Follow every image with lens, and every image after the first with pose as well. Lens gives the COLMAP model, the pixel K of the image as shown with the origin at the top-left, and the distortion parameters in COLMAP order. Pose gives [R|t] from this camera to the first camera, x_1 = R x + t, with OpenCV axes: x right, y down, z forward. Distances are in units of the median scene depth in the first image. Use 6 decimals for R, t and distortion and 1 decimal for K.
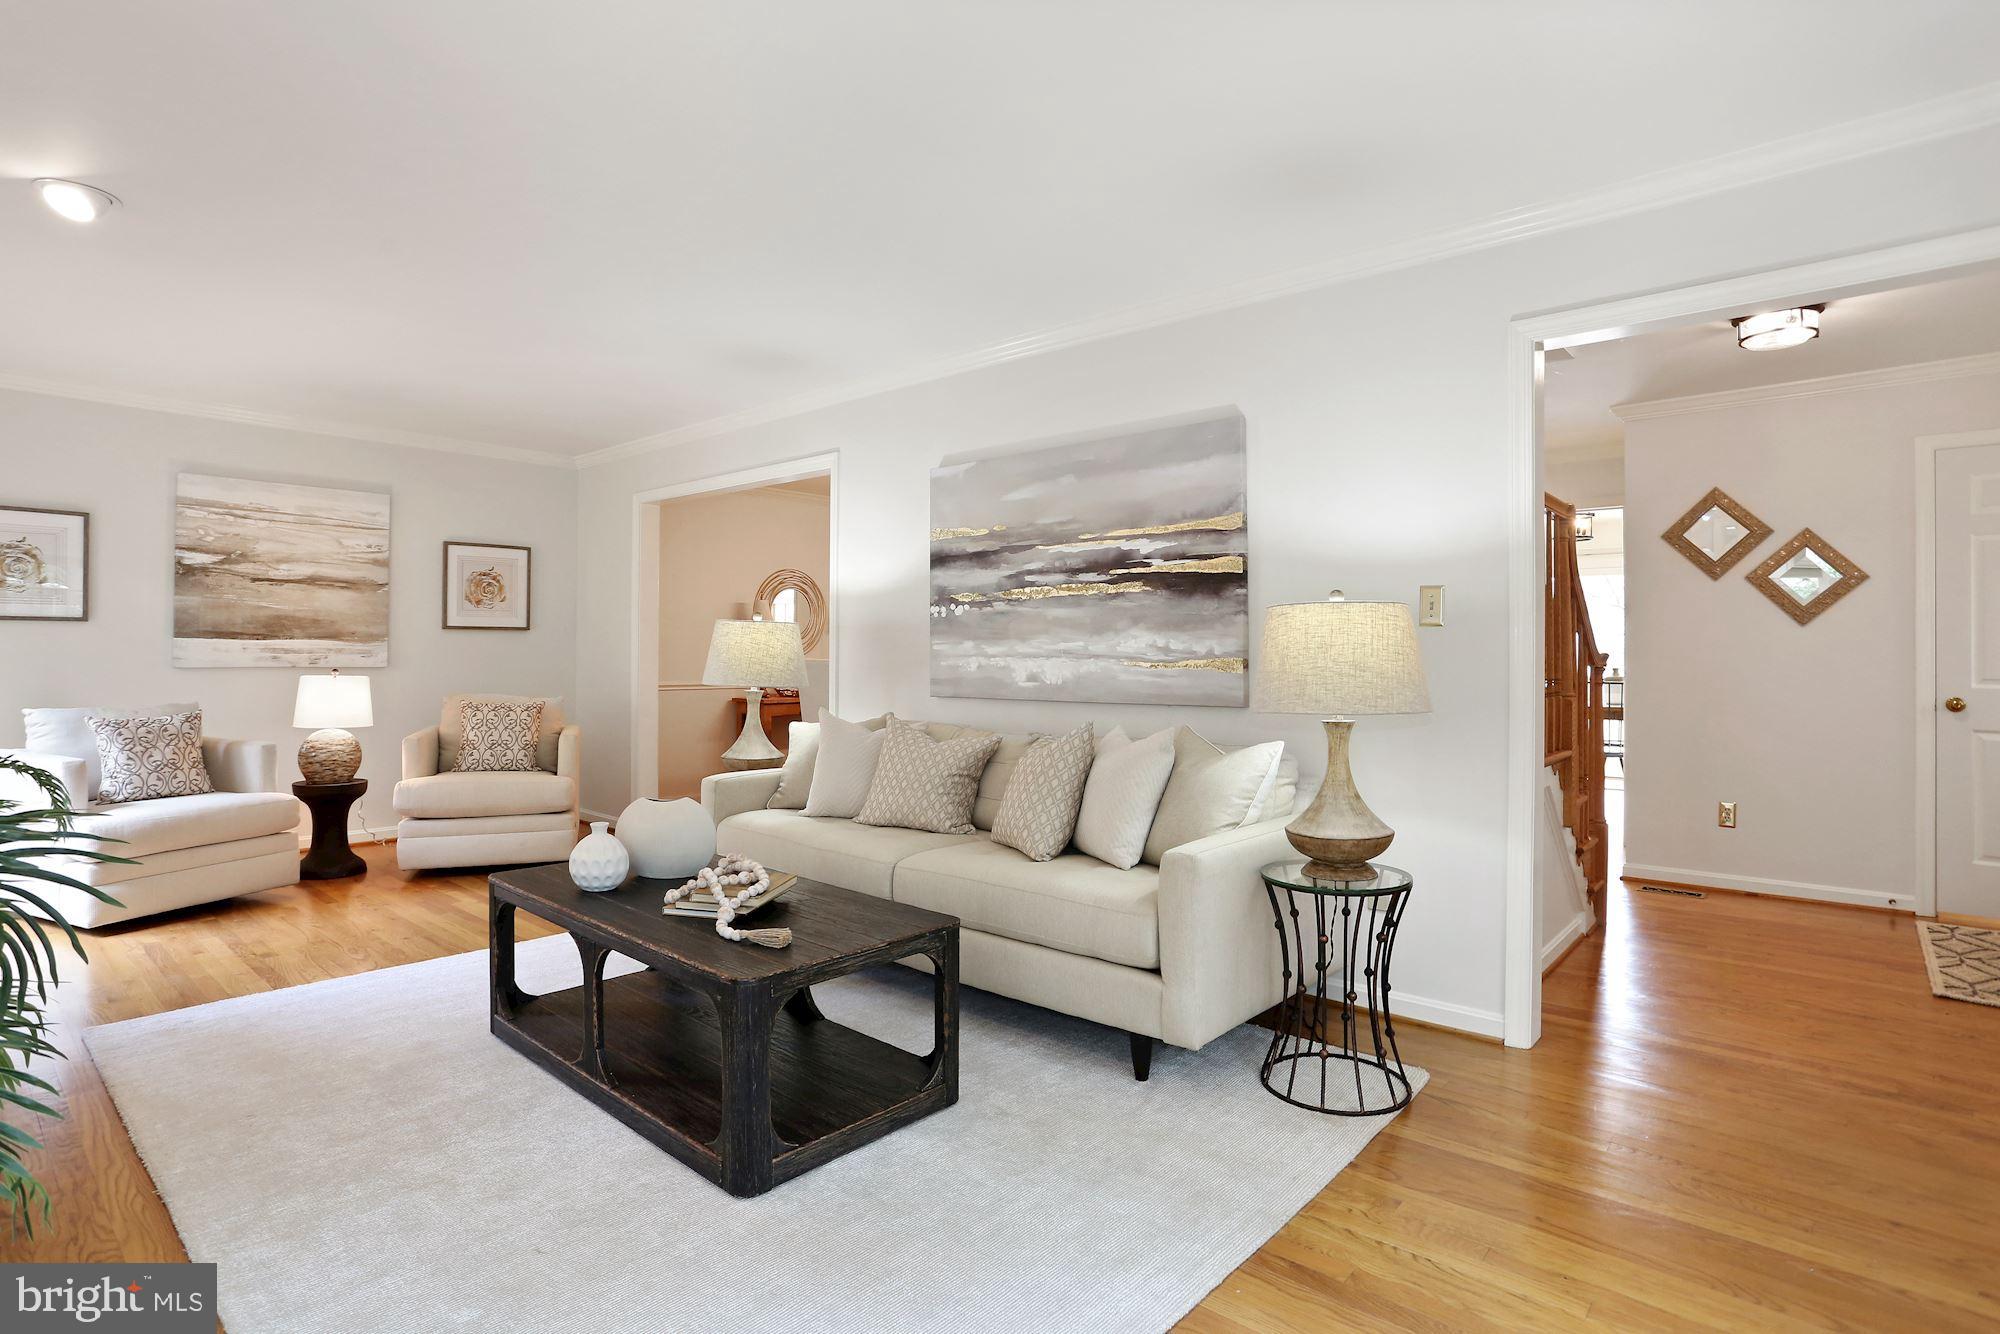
lens RADIAL K [[1022.7, 0, 993.7], [0, 1022.7, 659.5], [0, 0, 1]] dist [0.003329, 0.000534]
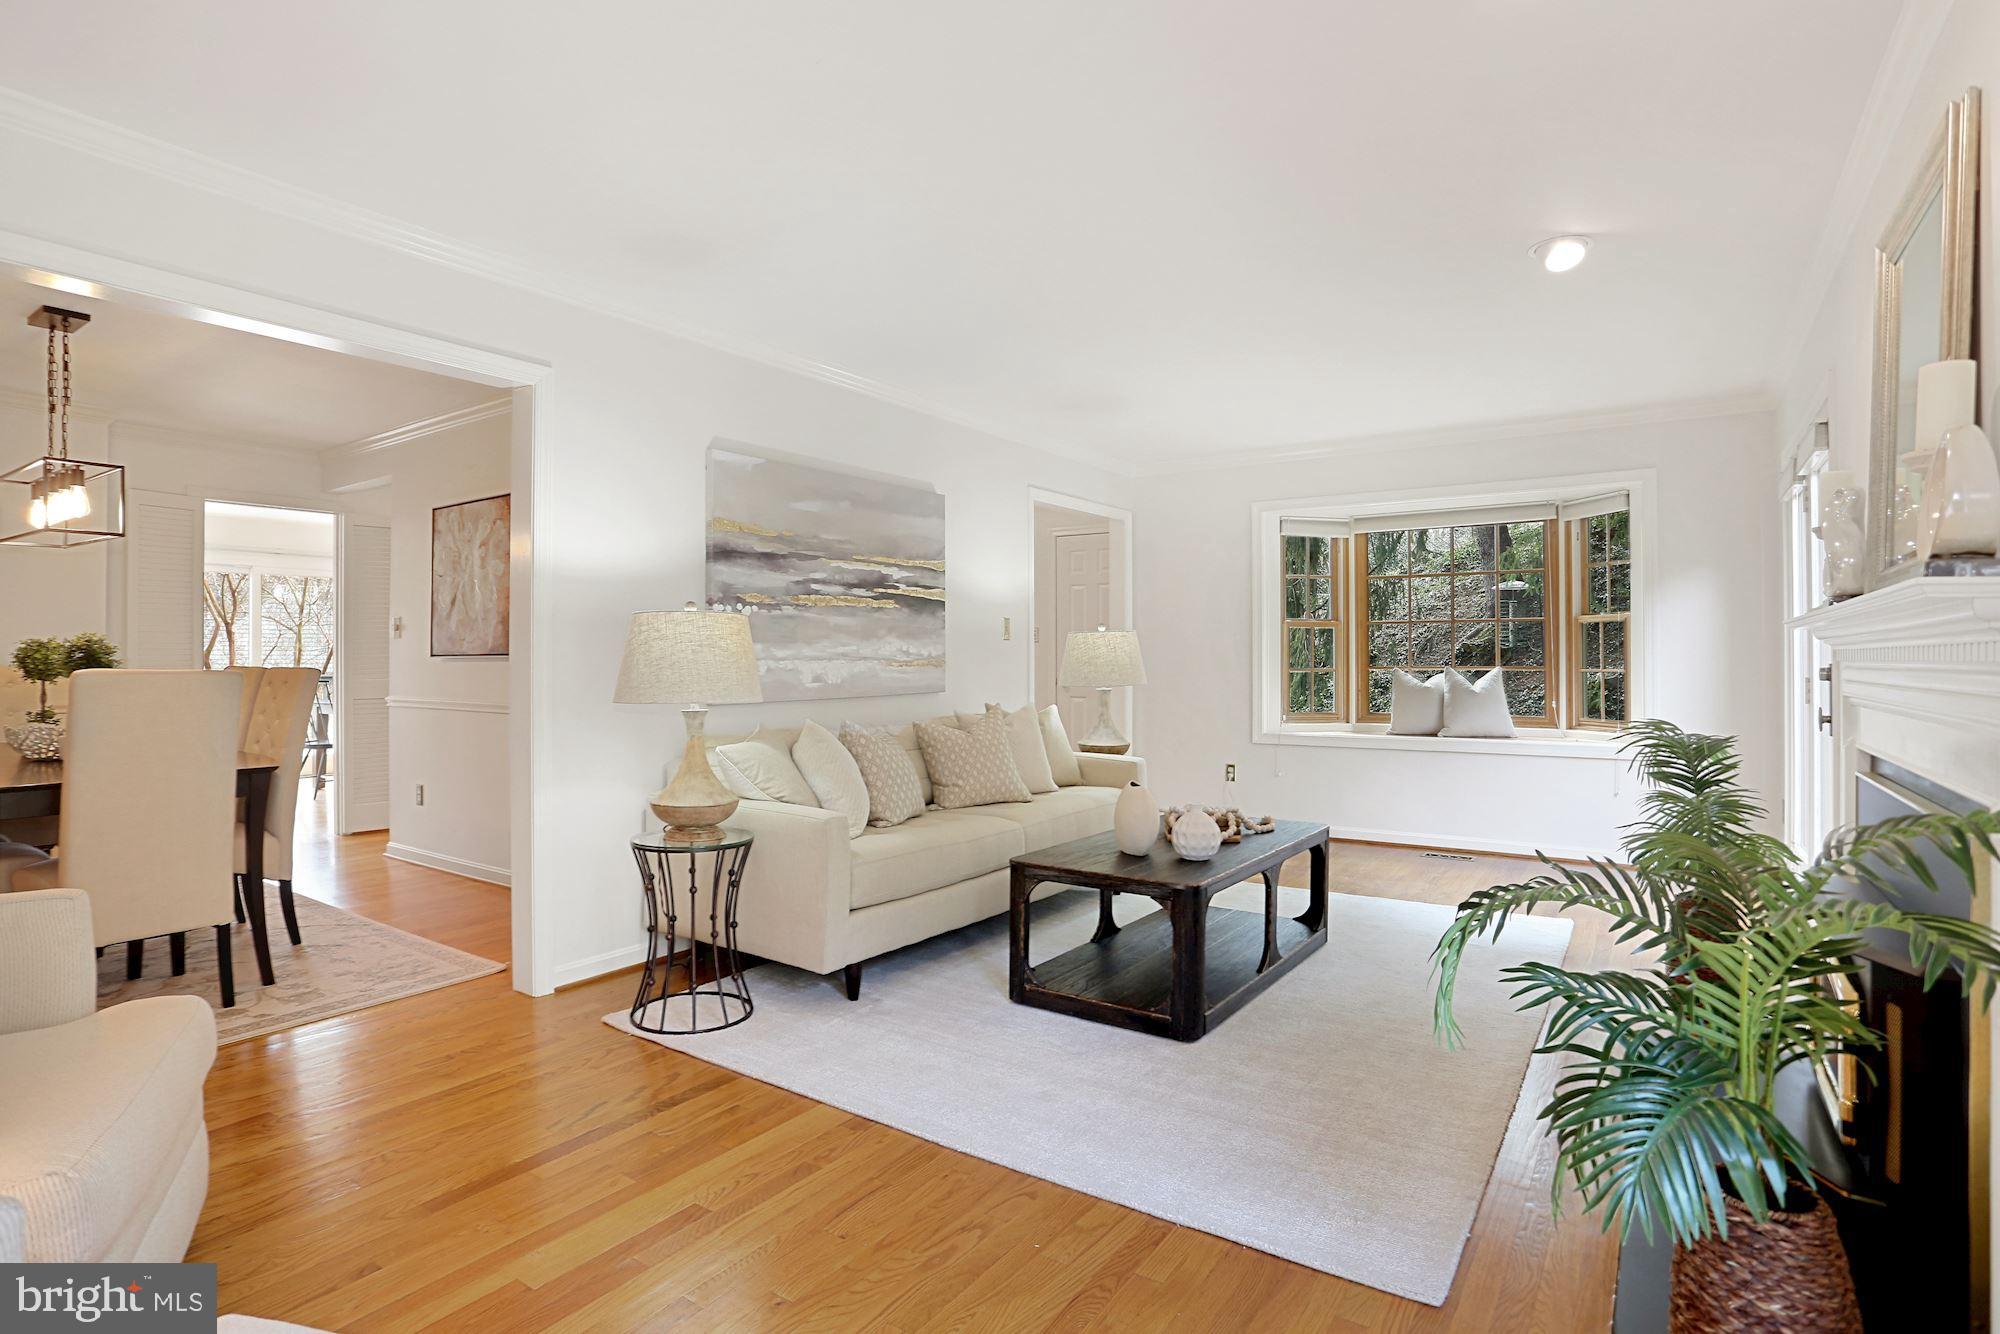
lens RADIAL K [[1022.7, 0, 993.6], [0, 1022.7, 657.2], [0, 0, 1]] dist [0.003329, 0.000534]
pose [[-0.109793, -0.010742, 0.993896, -1.071783], [0.000071, 0.999942, 0.010815, -0.016867], [-0.993955, 0.001258, -0.109785, 0.943557]]
